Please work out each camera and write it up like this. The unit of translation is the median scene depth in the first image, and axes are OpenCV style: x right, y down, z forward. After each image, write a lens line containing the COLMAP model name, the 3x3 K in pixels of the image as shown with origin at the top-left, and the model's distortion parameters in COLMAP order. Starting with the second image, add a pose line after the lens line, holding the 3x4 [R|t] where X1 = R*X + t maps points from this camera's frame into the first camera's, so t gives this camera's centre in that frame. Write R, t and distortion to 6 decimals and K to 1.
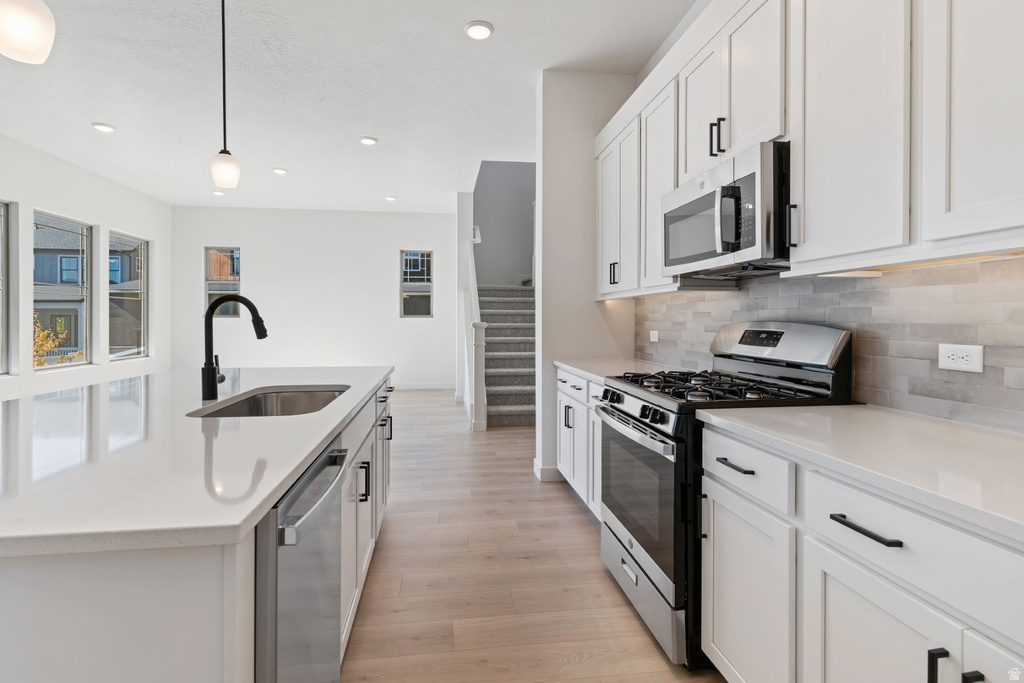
lens RADIAL K [[487.9, 0, 524.3], [0, 487.9, 302.9], [0, 0, 1]] dist [-0.001647, 0.002493]
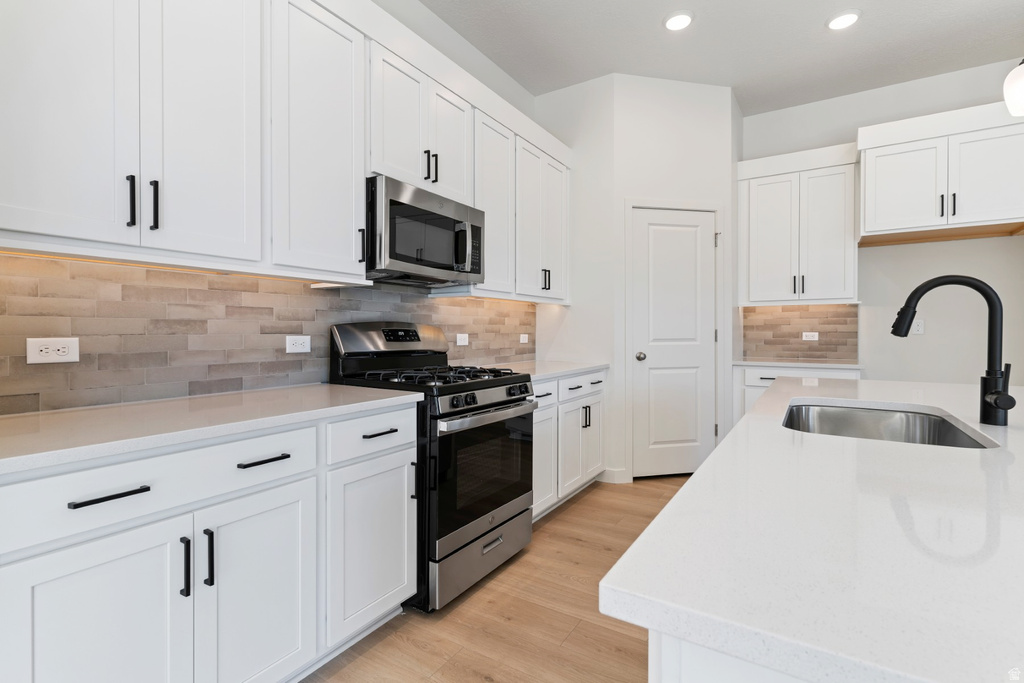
lens RADIAL K [[487.9, 0, 512.0], [0, 487.9, 336.7], [0, 0, 1]] dist [-0.001647, 0.002493]
pose [[-0.739670, -0.007904, 0.672923, -0.576636], [-0.024725, 0.999575, -0.015437, 0.091785], [-0.672515, -0.028056, -0.739551, 1.815737]]
